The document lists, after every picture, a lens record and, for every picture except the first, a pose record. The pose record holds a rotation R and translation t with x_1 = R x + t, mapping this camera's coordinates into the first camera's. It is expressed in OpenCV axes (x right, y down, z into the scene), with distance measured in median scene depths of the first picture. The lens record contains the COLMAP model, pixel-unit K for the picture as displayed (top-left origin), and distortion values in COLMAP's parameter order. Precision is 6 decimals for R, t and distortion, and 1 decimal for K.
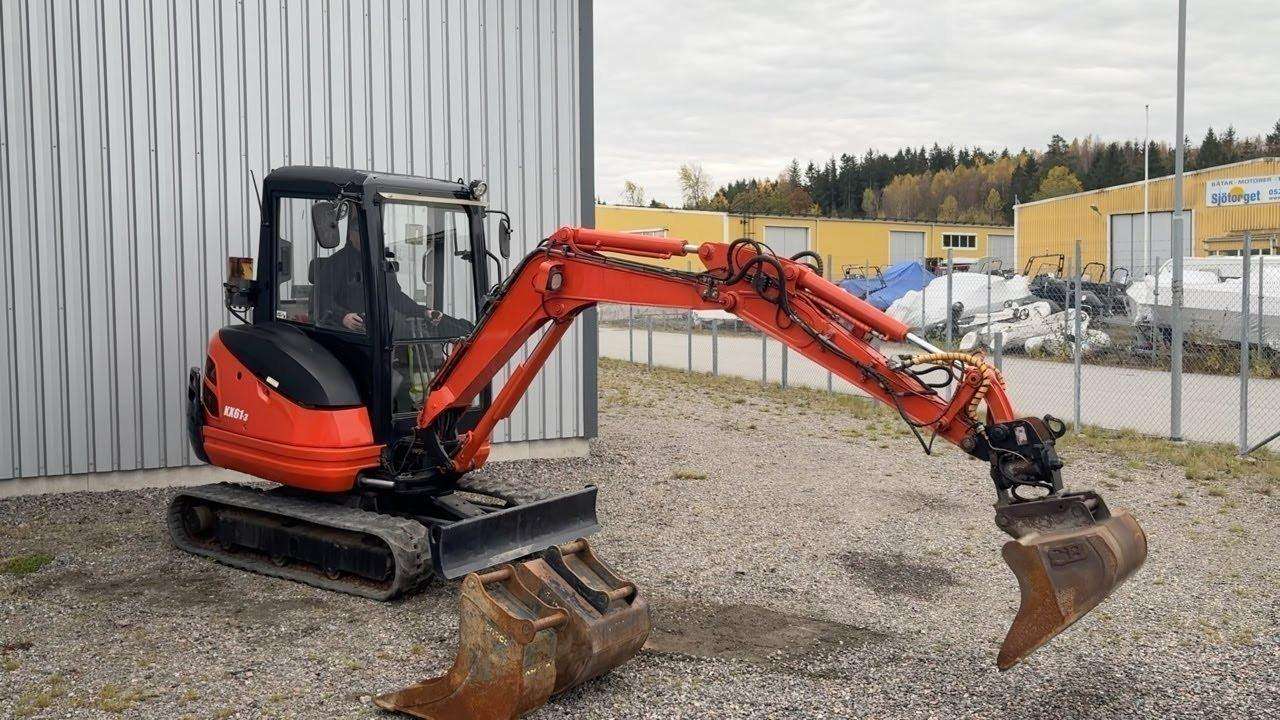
lens RADIAL K [[1186.2, 0, 646.2], [0, 1186.2, 367.8], [0, 0, 1]] dist [0.065112, 0.000000]
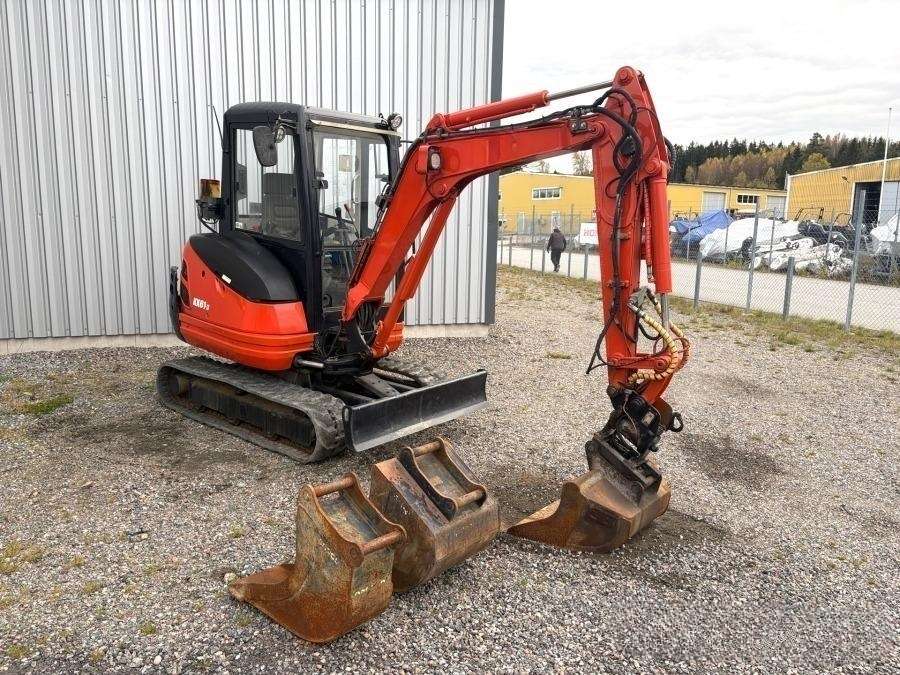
lens RADIAL K [[684.7, 0, 448.9], [0, 684.7, 341.4], [0, 0, 1]] dist [0.041132, -0.040950]
pose [[0.989683, 0.047351, -0.135220, 0.017902], [-0.033358, 0.994024, 0.103939, -0.003205], [0.139334, -0.098357, 0.985349, 0.219023]]
